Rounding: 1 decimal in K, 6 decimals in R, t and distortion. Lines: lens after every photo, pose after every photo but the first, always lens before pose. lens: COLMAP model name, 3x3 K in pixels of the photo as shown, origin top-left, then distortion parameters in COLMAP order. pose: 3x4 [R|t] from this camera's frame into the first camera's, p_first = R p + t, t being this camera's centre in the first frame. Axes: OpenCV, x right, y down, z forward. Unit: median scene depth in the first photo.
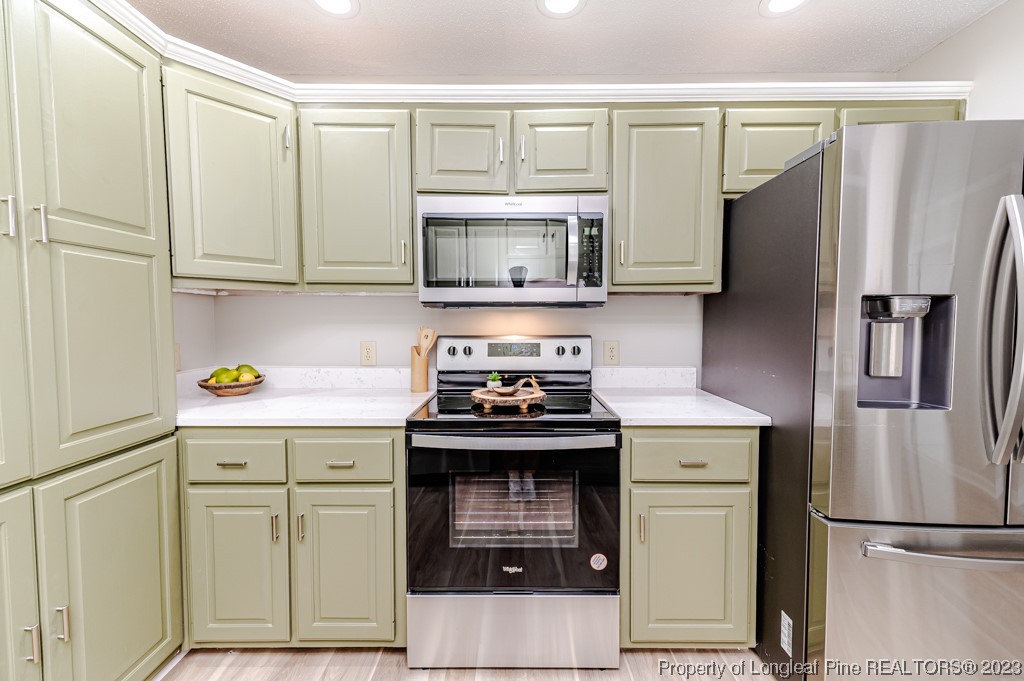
lens RADIAL K [[408.4, 0, 512.4], [0, 408.4, 340.9], [0, 0, 1]] dist [0.020587, -0.002233]
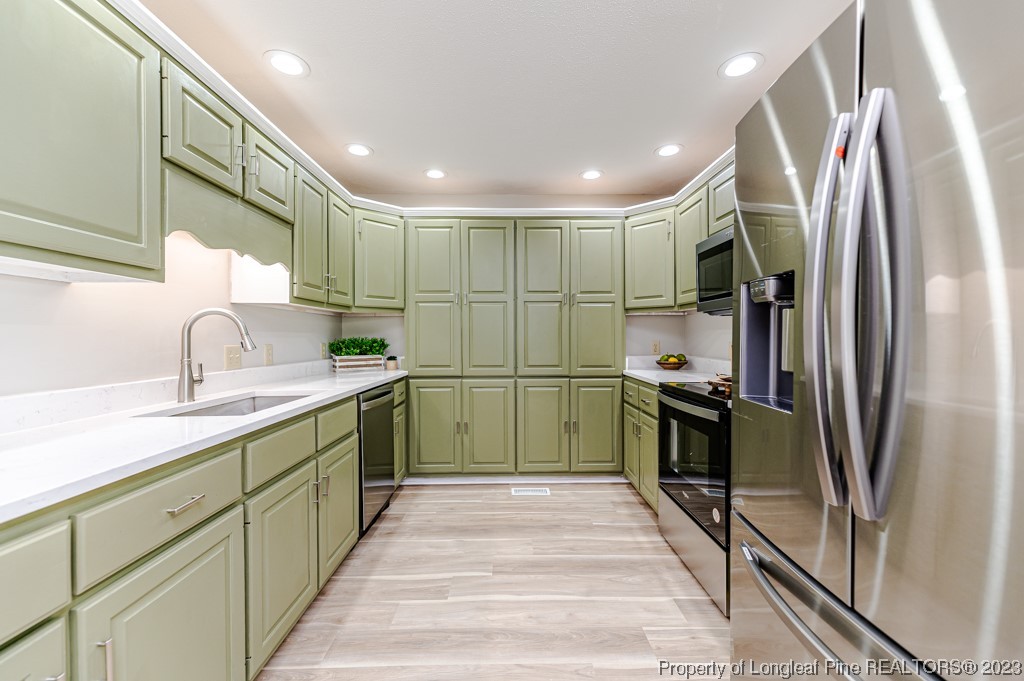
lens RADIAL K [[408.4, 0, 512.0], [0, 408.4, 341.0], [0, 0, 1]] dist [0.020587, -0.002233]
pose [[0.014224, 0.008527, -0.999862, 1.434624], [-0.059670, 0.998189, 0.007664, 0.041602], [0.998117, 0.059553, 0.014707, 0.346883]]
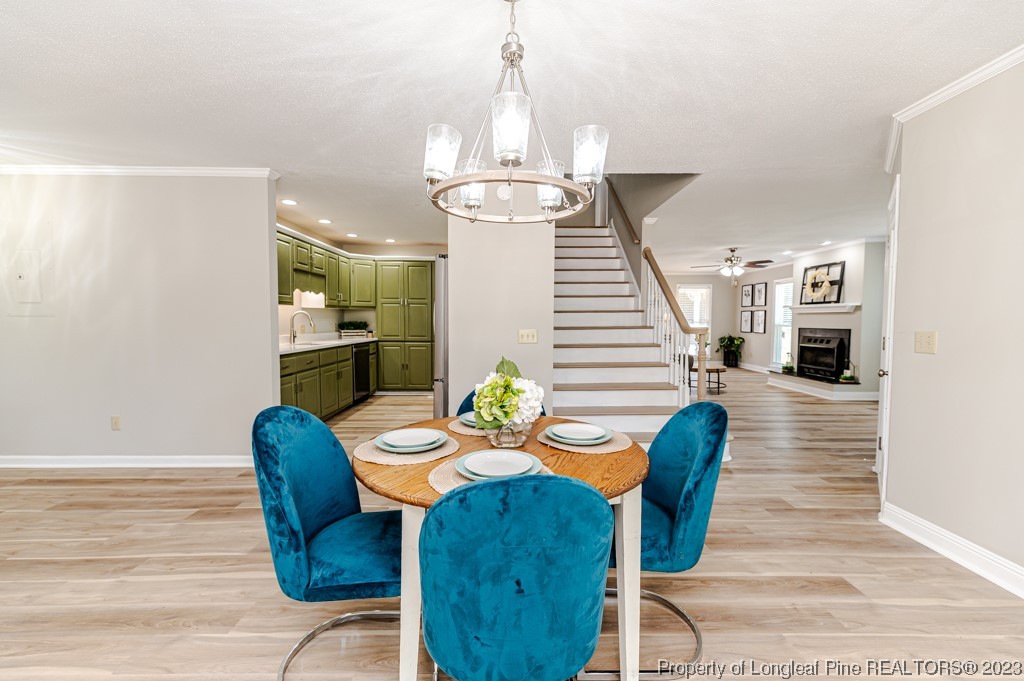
lens RADIAL K [[408.4, 0, 510.9], [0, 408.4, 335.4], [0, 0, 1]] dist [0.020587, -0.002233]
pose [[0.014666, 0.038386, -0.999155, 3.690578], [-0.066933, 0.997059, 0.037323, -0.035865], [0.997650, 0.066330, 0.017192, 1.199652]]
